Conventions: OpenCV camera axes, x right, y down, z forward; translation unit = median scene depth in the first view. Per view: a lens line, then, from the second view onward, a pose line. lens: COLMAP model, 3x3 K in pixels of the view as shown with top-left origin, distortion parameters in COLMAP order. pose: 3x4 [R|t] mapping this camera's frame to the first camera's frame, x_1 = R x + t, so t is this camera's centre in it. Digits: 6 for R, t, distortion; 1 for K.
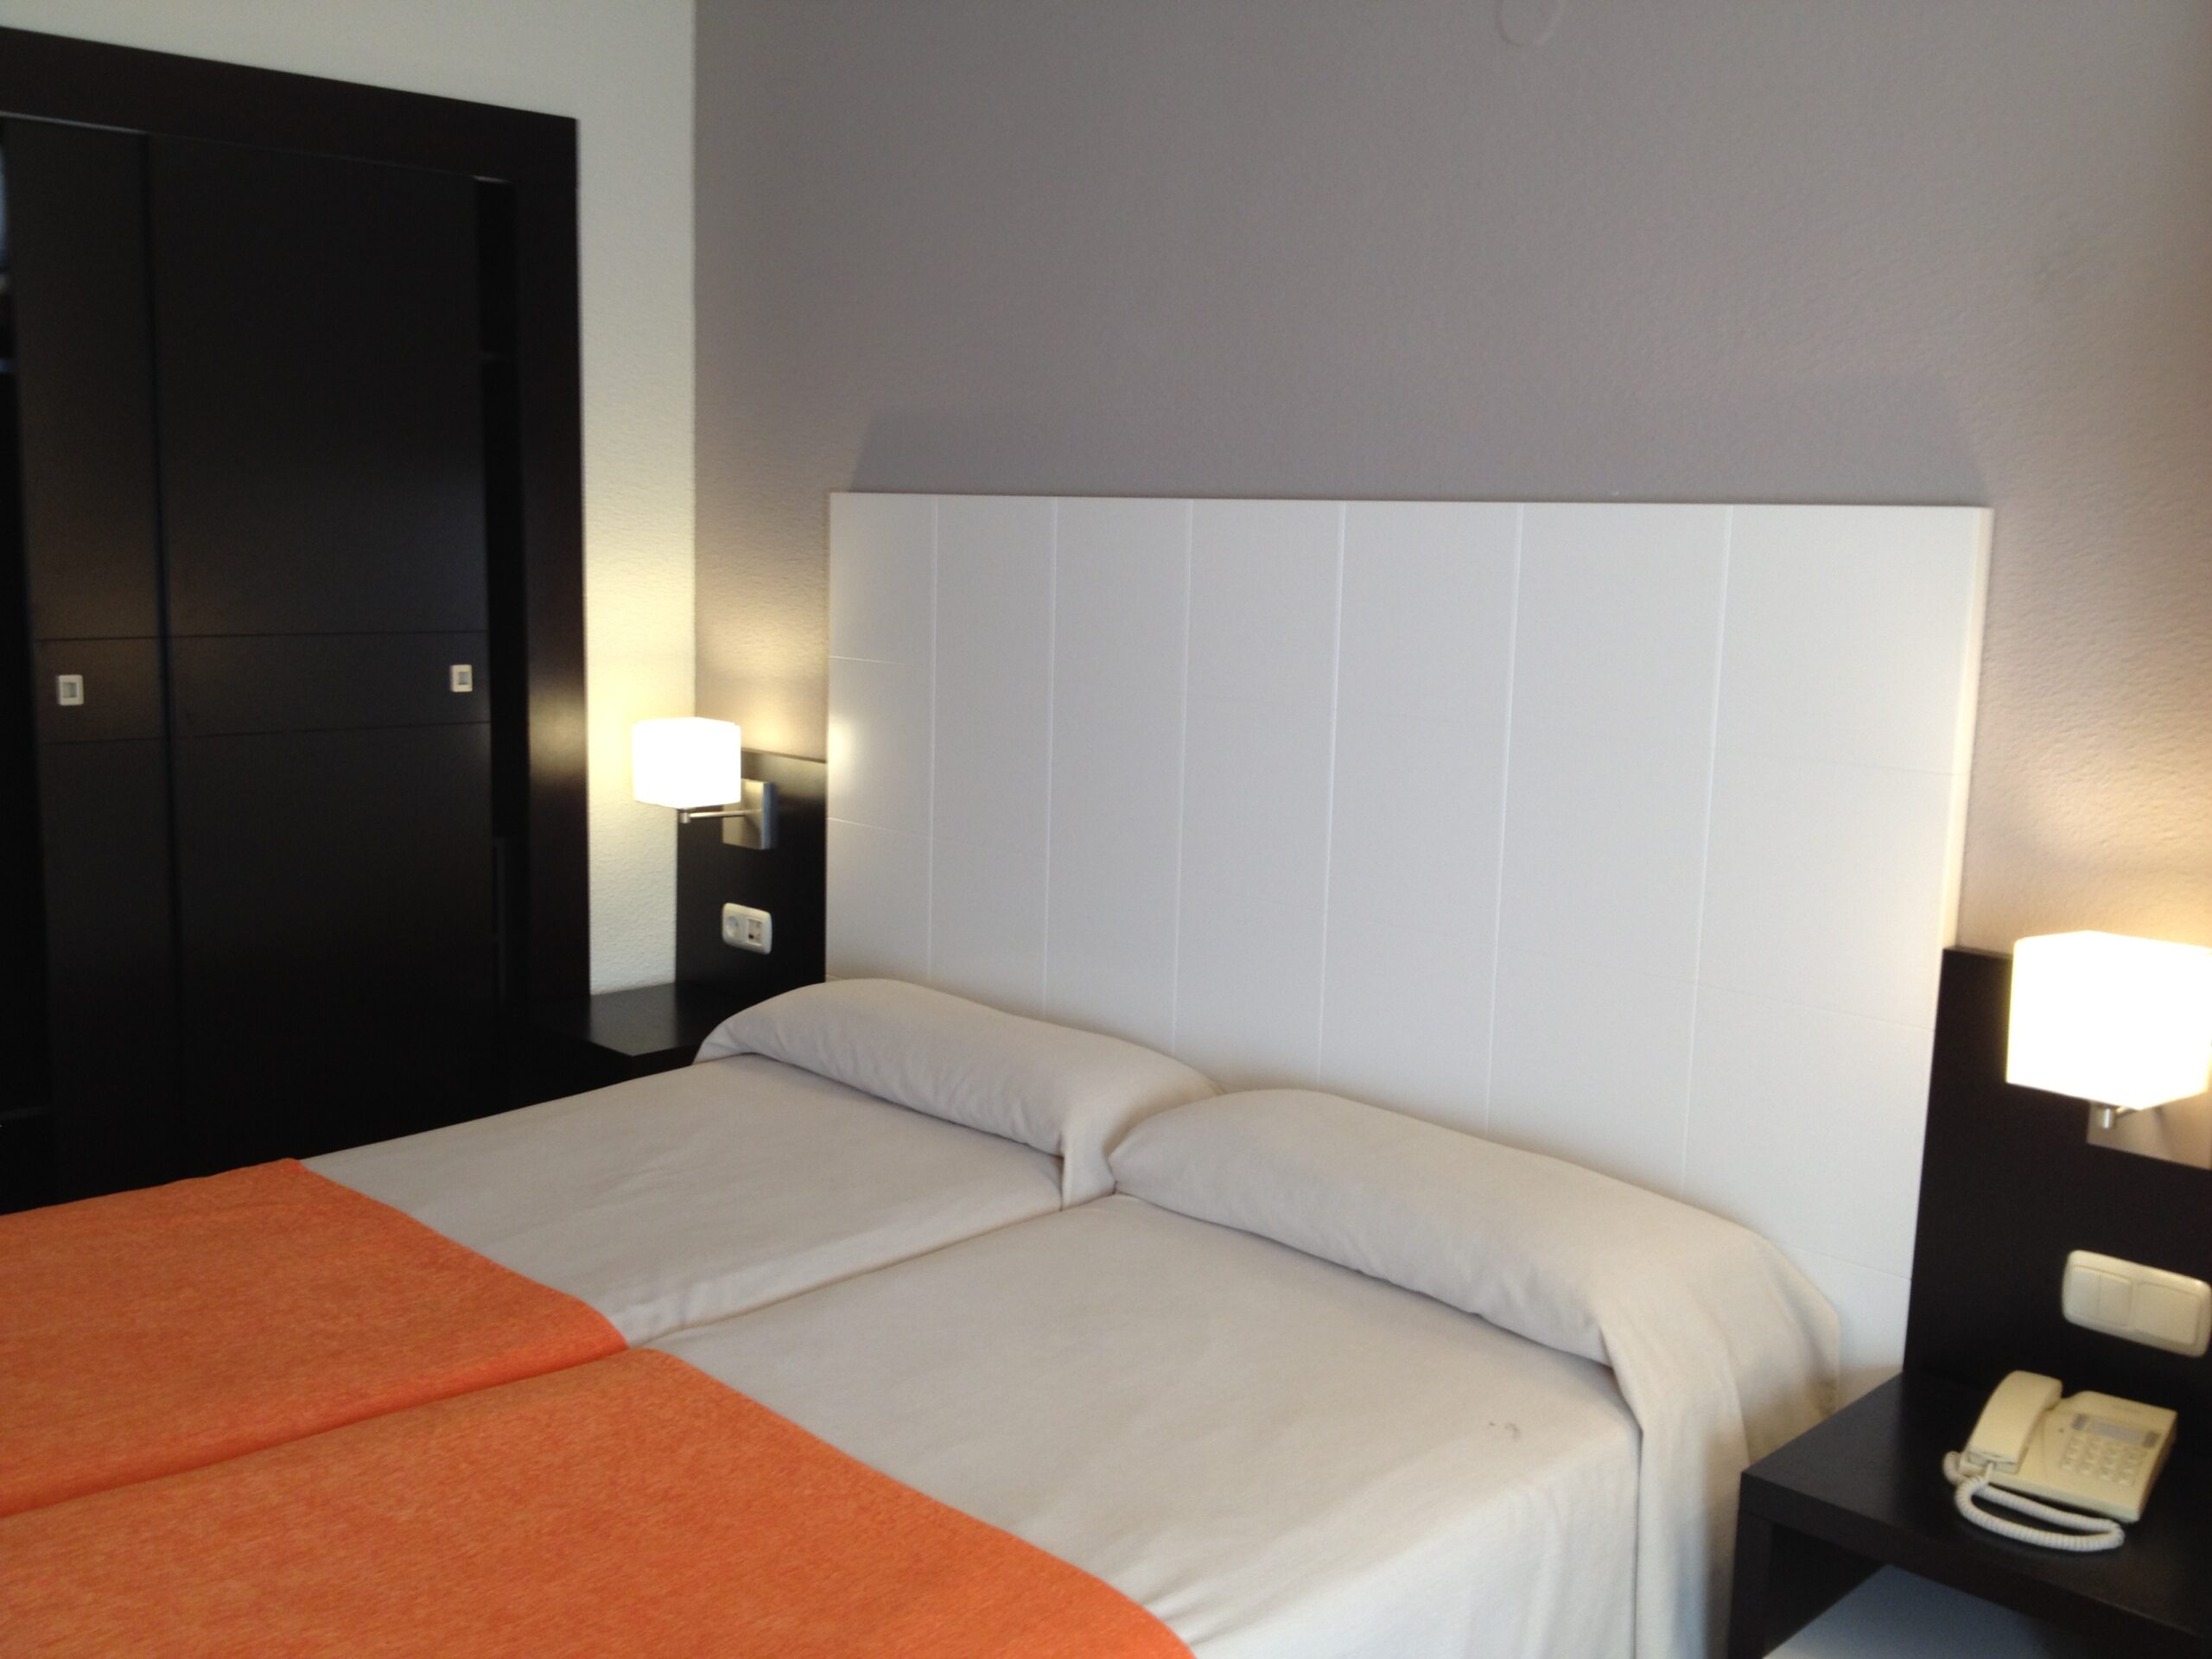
lens RADIAL K [[2056.9, 0, 1110.9], [0, 2056.9, 832.9], [0, 0, 1]] dist [0.080056, -0.189158]
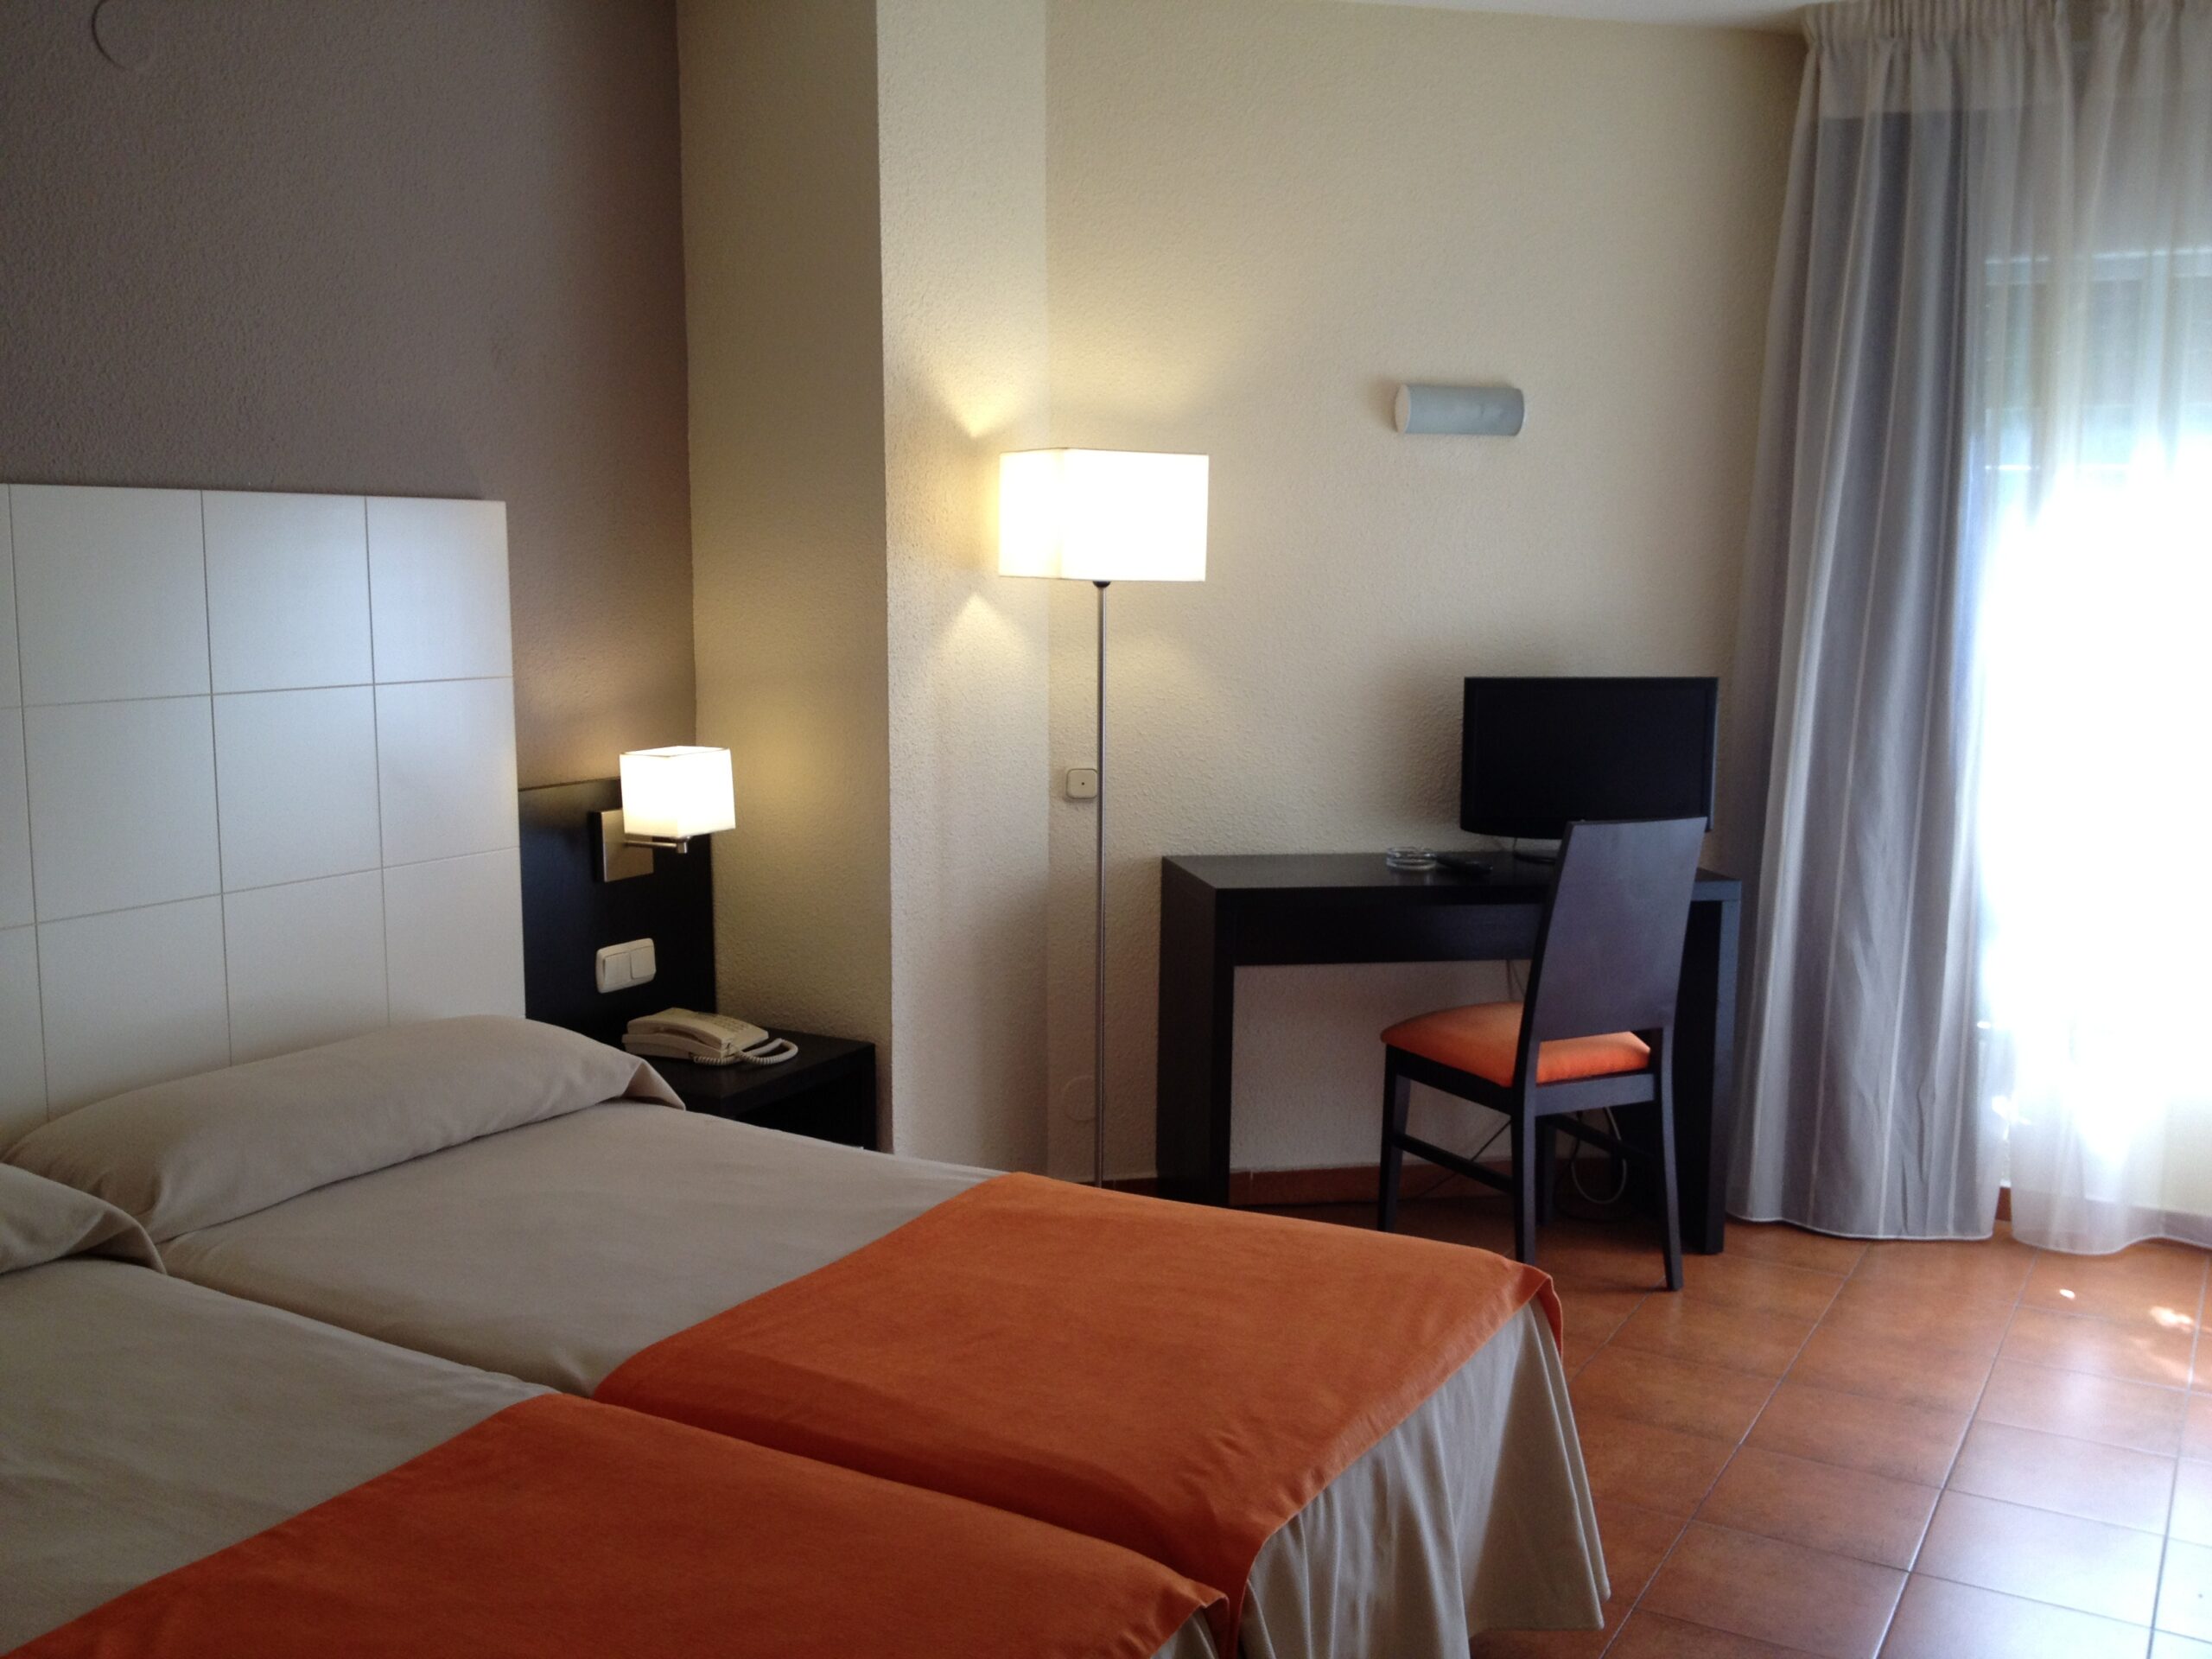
lens RADIAL K [[2081.9, 0, 1104.3], [0, 2081.9, 820.8], [0, 0, 1]] dist [0.133400, -0.304072]
pose [[-0.266308, -0.150539, 0.952060, -1.115643], [0.129237, 0.973234, 0.190036, -0.150669], [-0.955185, 0.173650, -0.239725, 0.910269]]
